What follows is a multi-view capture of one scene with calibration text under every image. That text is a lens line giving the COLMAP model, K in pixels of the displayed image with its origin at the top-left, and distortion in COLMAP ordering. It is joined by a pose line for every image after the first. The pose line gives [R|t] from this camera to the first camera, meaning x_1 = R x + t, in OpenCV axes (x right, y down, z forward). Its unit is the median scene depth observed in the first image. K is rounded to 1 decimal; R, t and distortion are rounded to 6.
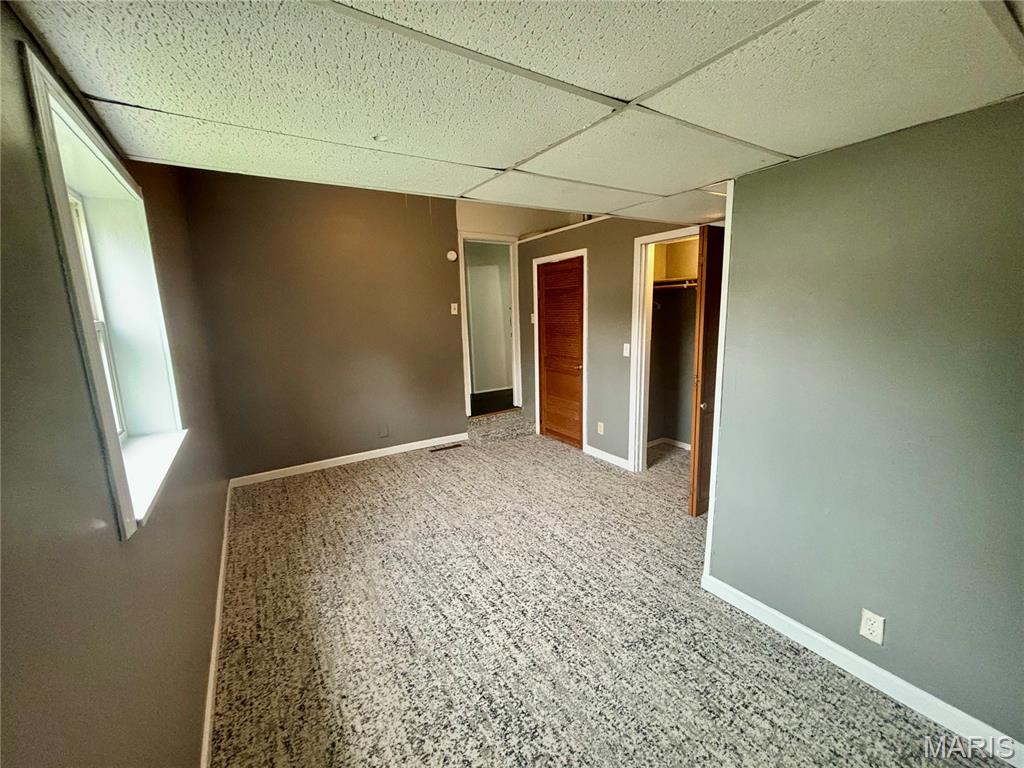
lens RADIAL K [[411.5, 0, 509.9], [0, 411.5, 377.0], [0, 0, 1]] dist [0.001974, 0.000335]
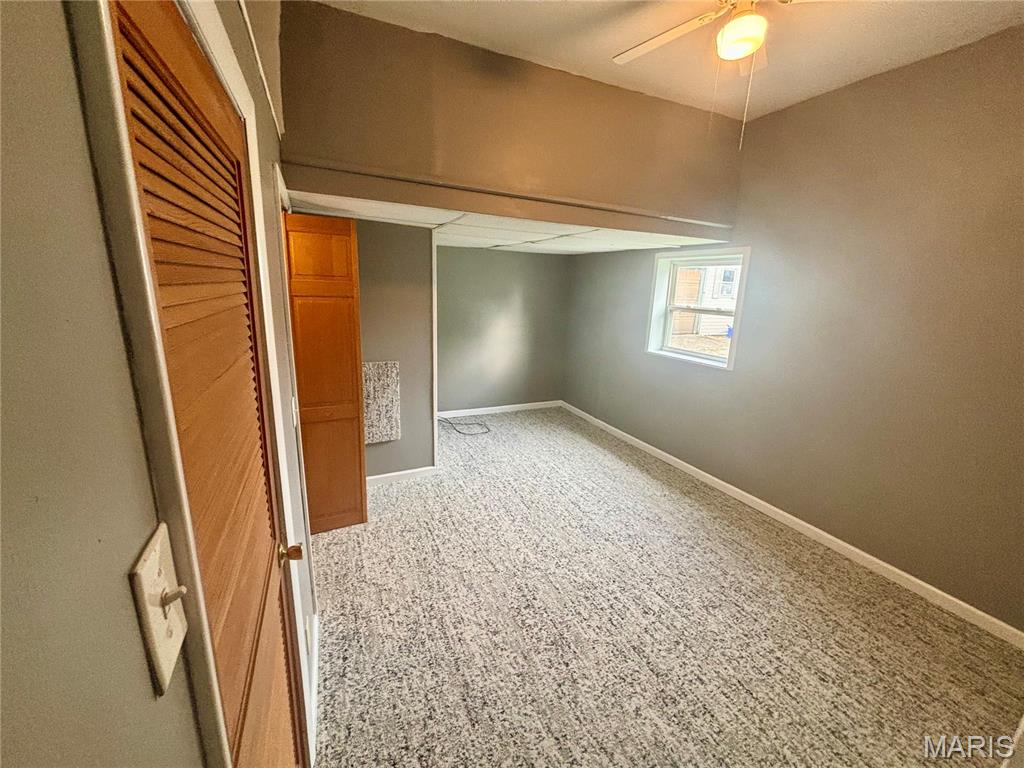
lens RADIAL K [[411.5, 0, 508.5], [0, 411.5, 382.7], [0, 0, 1]] dist [0.001974, 0.000335]
pose [[-0.990152, -0.037383, 0.134912, -0.010606], [0.017863, 0.922075, 0.386599, -0.266835], [-0.138852, 0.385202, -0.912327, 1.357026]]
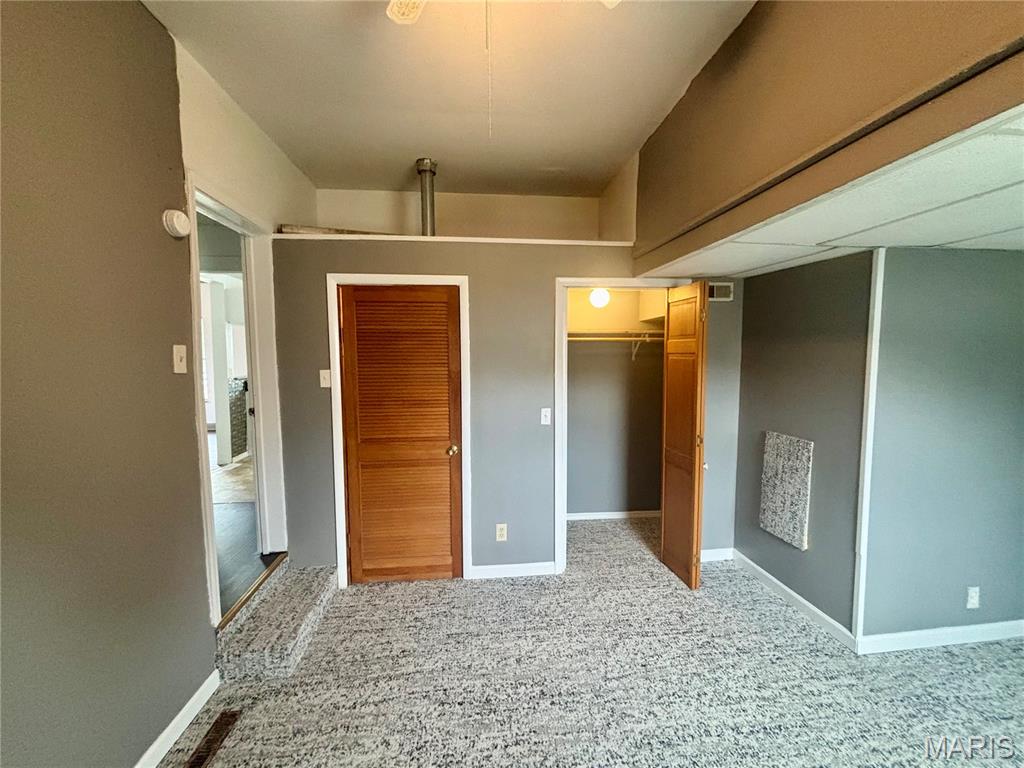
lens RADIAL K [[411.5, 0, 512.6], [0, 411.5, 377.1], [0, 0, 1]] dist [0.001974, 0.000335]
pose [[0.441940, -0.019896, 0.896824, -0.428380], [0.136762, 0.989561, -0.045441, -0.111478], [-0.886558, 0.142734, 0.440048, 0.700317]]
